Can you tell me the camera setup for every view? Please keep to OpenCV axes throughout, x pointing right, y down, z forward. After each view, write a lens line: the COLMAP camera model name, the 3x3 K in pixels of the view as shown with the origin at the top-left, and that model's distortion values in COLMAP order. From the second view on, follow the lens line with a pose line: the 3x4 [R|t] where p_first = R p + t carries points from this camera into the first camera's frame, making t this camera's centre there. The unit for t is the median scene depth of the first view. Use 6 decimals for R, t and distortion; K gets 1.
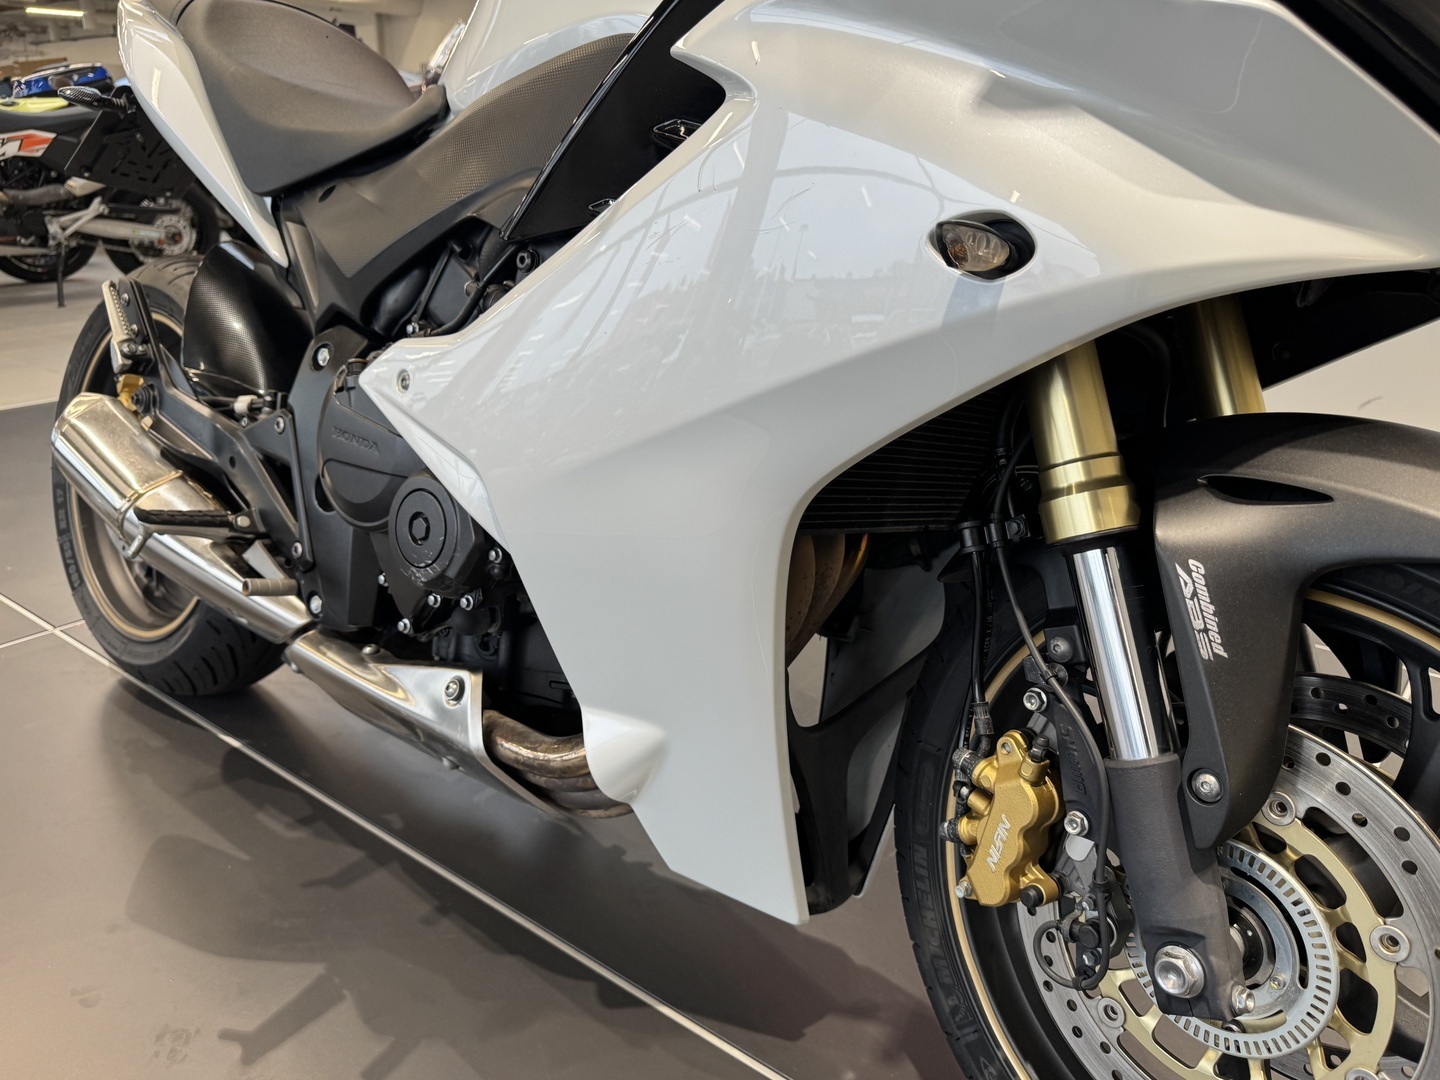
lens RADIAL K [[1089.4, 0, 720.0], [0, 1089.4, 540.0], [0, 0, 1]] dist [0.069074, -0.107935]
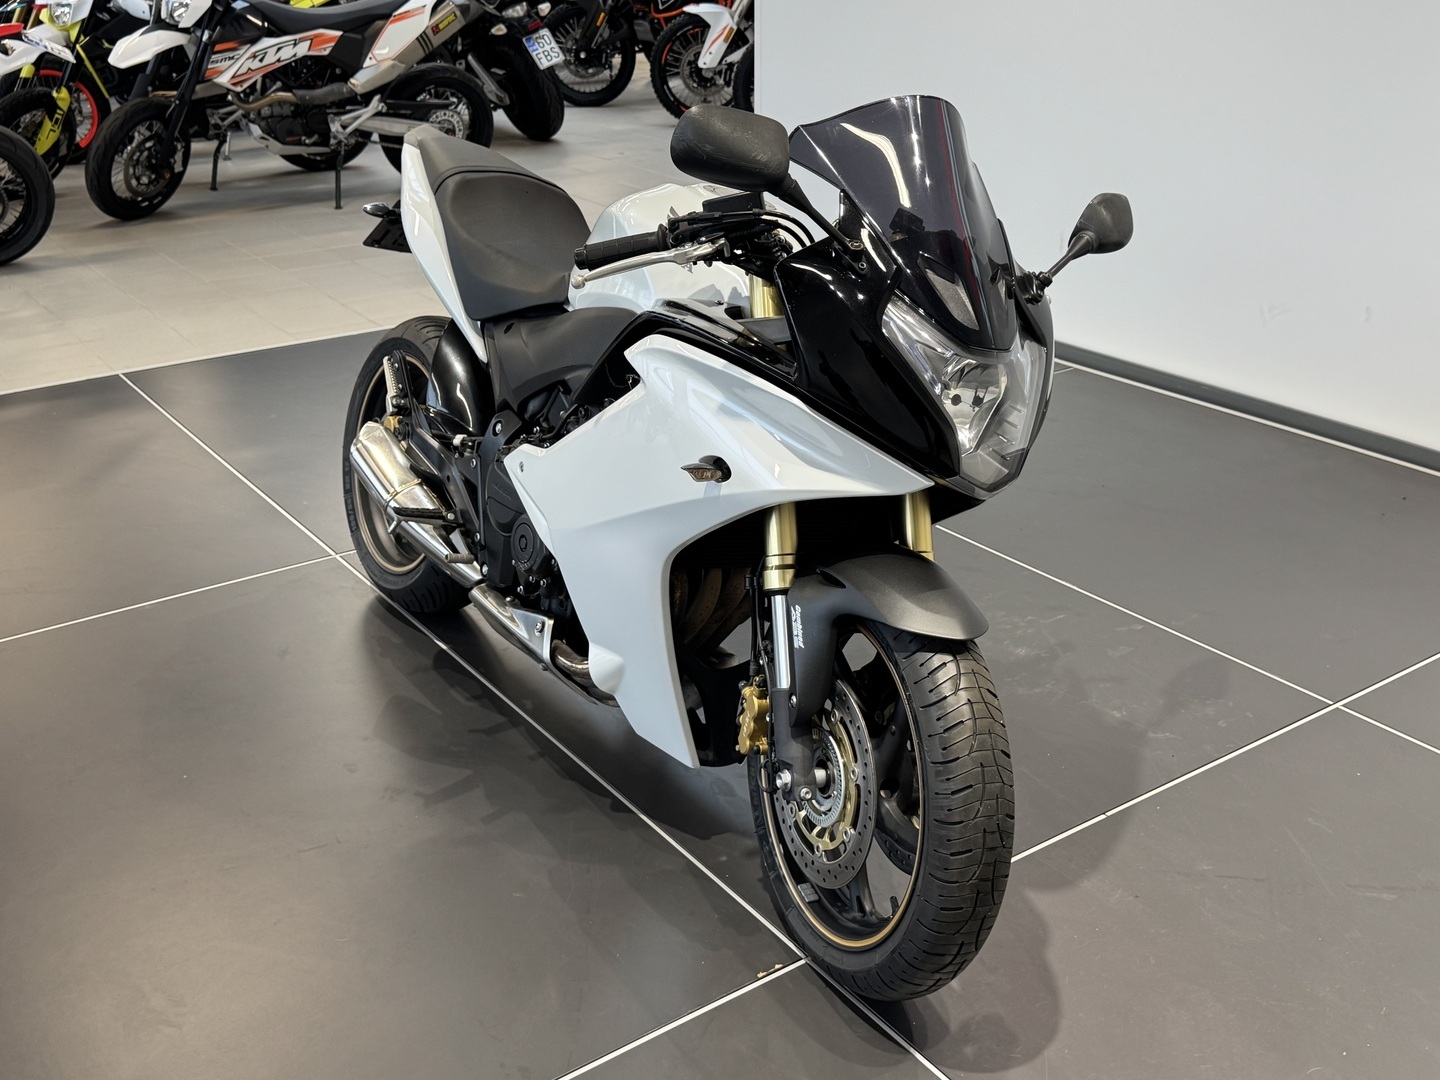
lens RADIAL K [[1481.6, 0, 728.8], [0, 1481.6, 536.4], [0, 0, 1]] dist [0.245067, -0.911008]
pose [[0.961549, 0.095327, -0.257557, 0.561653], [-0.079958, 0.994371, 0.069525, -0.174637], [0.262735, -0.046258, 0.963759, -1.084279]]
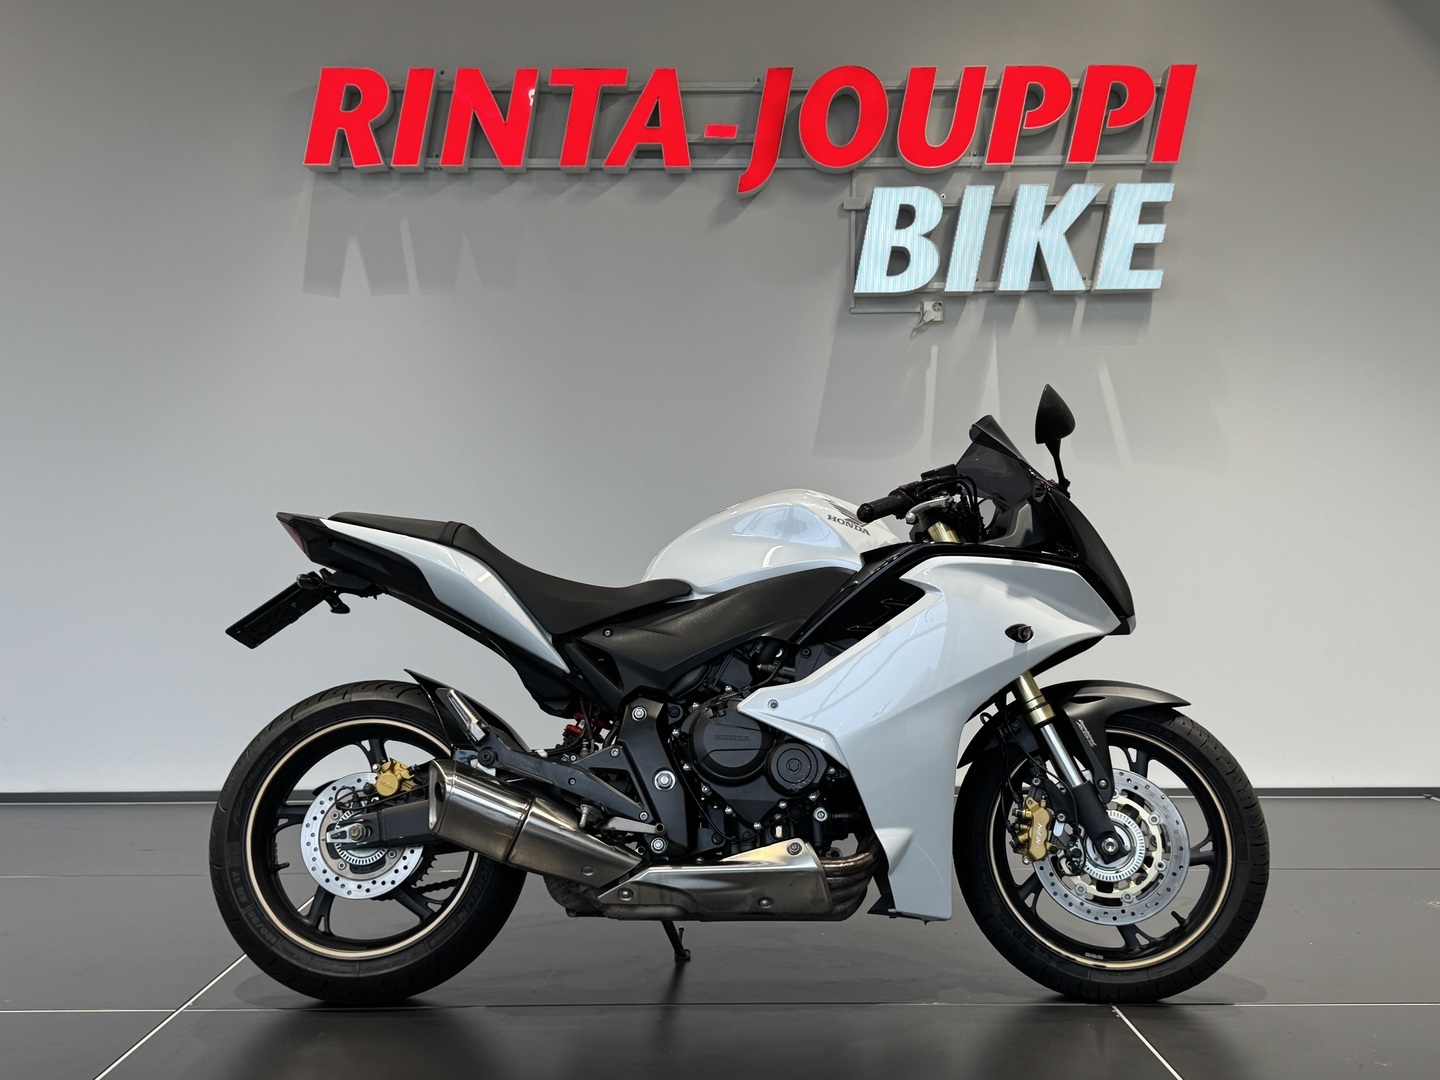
lens RADIAL K [[1481.6, 0, 728.8], [0, 1481.6, 536.4], [0, 0, 1]] dist [0.245067, -0.911008]
pose [[0.779052, 0.004384, 0.626944, -1.725306], [0.223327, 0.932444, -0.284030, 0.292720], [-0.585836, 0.361288, 0.725443, -1.007625]]
